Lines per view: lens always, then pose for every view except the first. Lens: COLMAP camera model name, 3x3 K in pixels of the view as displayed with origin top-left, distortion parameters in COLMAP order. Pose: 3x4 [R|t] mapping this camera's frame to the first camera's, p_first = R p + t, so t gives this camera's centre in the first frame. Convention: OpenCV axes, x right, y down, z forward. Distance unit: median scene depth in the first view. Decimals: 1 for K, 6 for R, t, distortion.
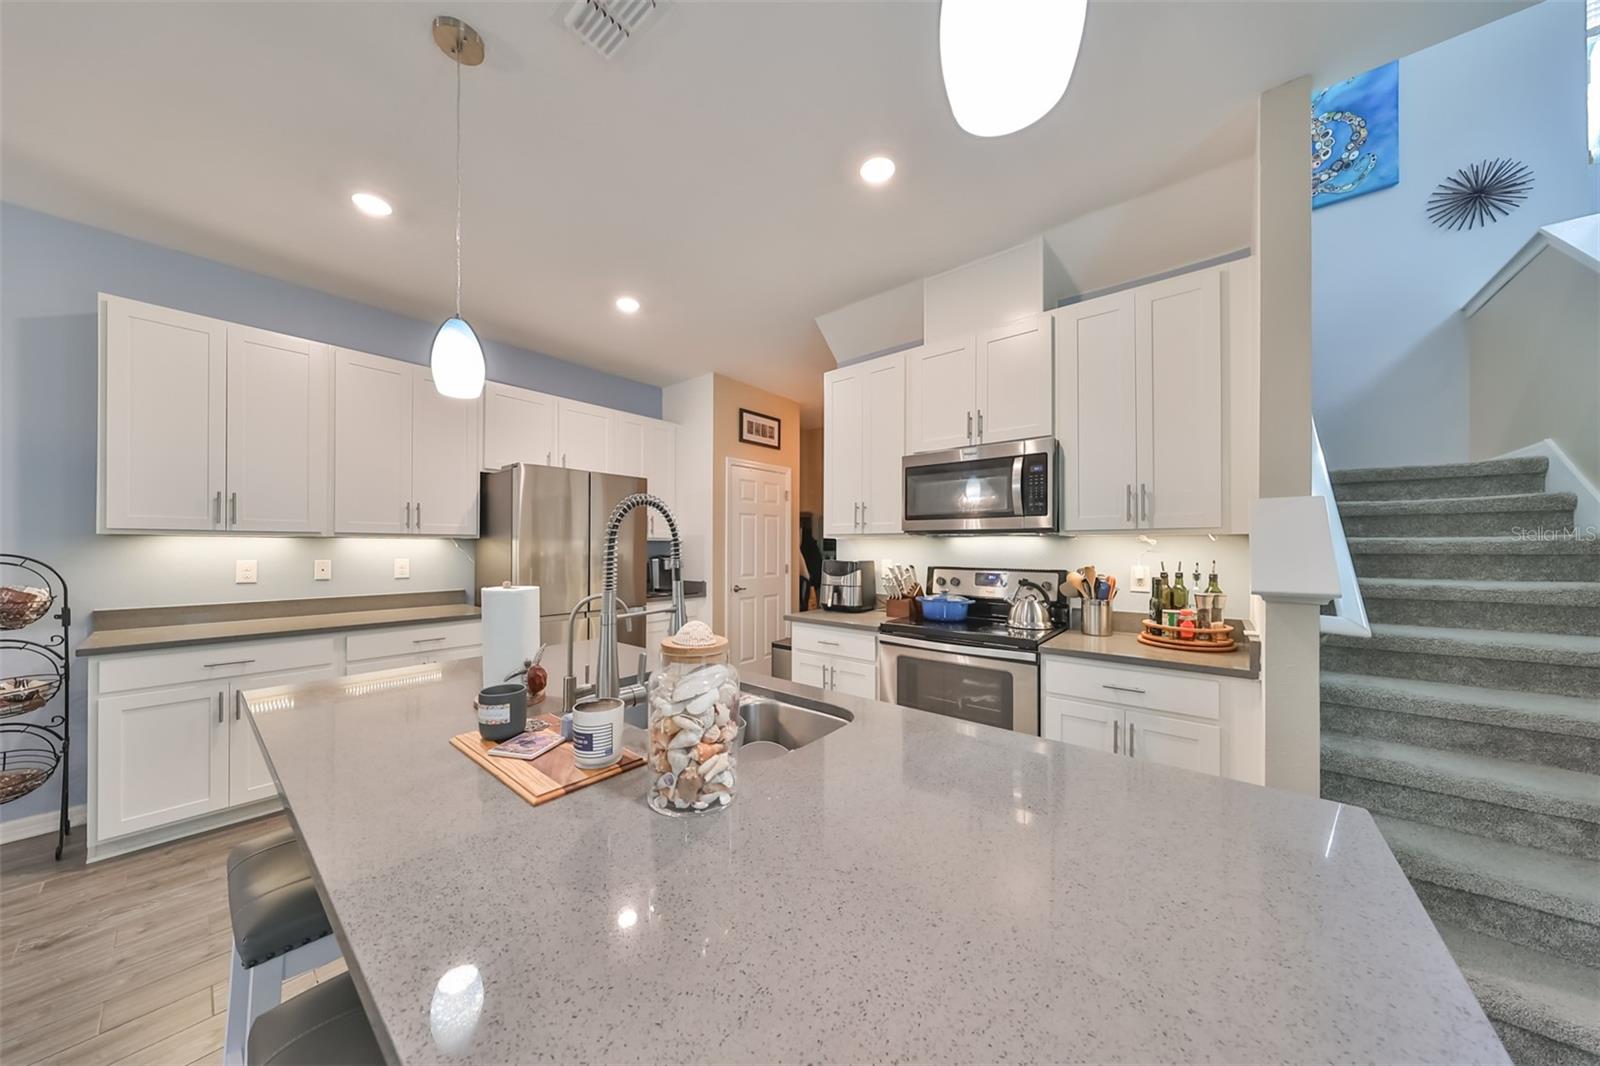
lens RADIAL K [[506.9, 0, 801.1], [0, 506.9, 547.9], [0, 0, 1]] dist [-0.002839, 0.000706]
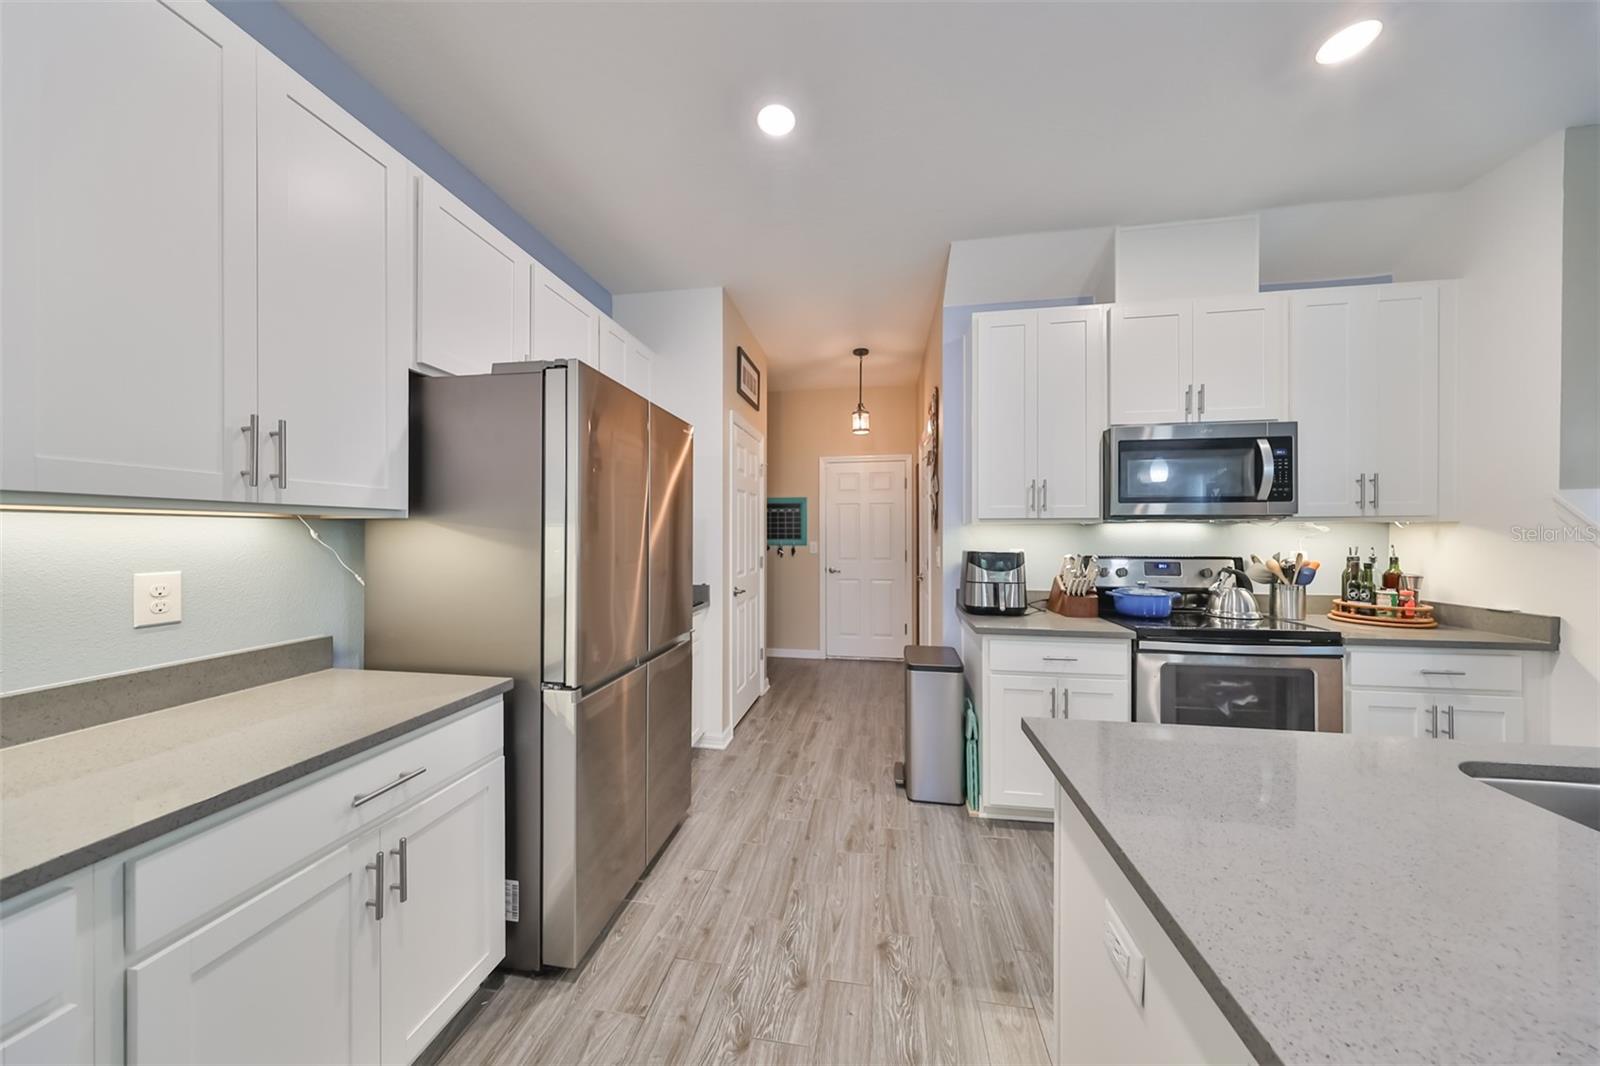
lens RADIAL K [[506.9, 0, 807.2], [0, 506.9, 532.3], [0, 0, 1]] dist [-0.002839, 0.000706]
pose [[0.859660, -0.003463, 0.510854, -0.726712], [0.003759, 0.999993, 0.000453, -0.007761], [-0.510852, 0.001531, 0.859667, 0.576043]]
